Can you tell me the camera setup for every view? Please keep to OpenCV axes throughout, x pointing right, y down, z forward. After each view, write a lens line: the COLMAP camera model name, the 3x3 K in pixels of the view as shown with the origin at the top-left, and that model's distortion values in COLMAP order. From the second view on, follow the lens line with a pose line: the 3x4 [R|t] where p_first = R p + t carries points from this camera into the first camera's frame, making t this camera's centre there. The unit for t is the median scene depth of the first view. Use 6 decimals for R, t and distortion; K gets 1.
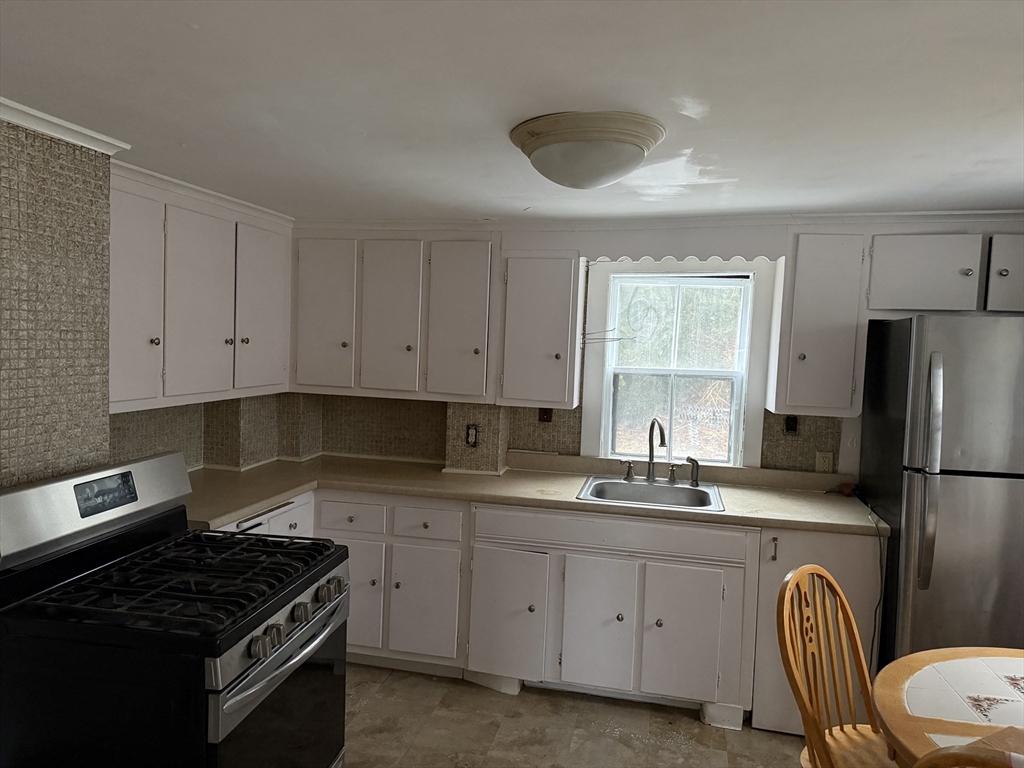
lens RADIAL K [[726.0, 0, 495.6], [0, 726.0, 384.7], [0, 0, 1]] dist [0.136498, -0.184181]
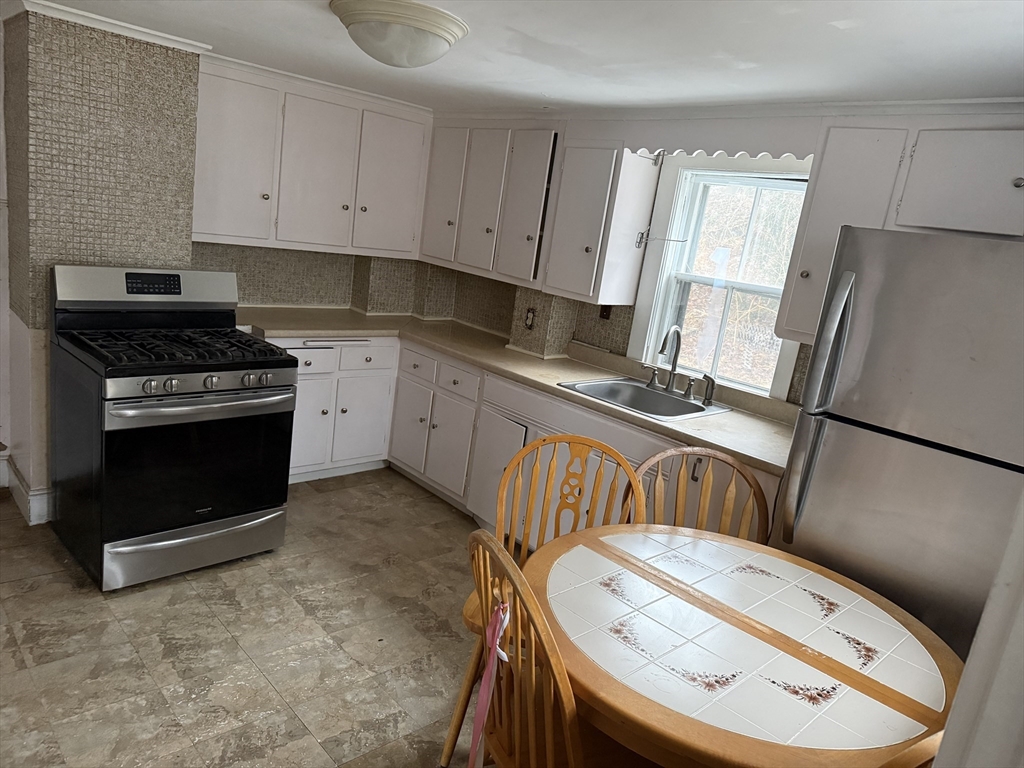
lens RADIAL K [[726.0, 0, 495.6], [0, 726.0, 384.7], [0, 0, 1]] dist [0.136498, -0.184181]
pose [[0.814909, 0.207265, -0.541262, 0.569139], [-0.144786, 0.977063, 0.156159, 0.004739], [0.561213, -0.048888, 0.826226, 0.072000]]
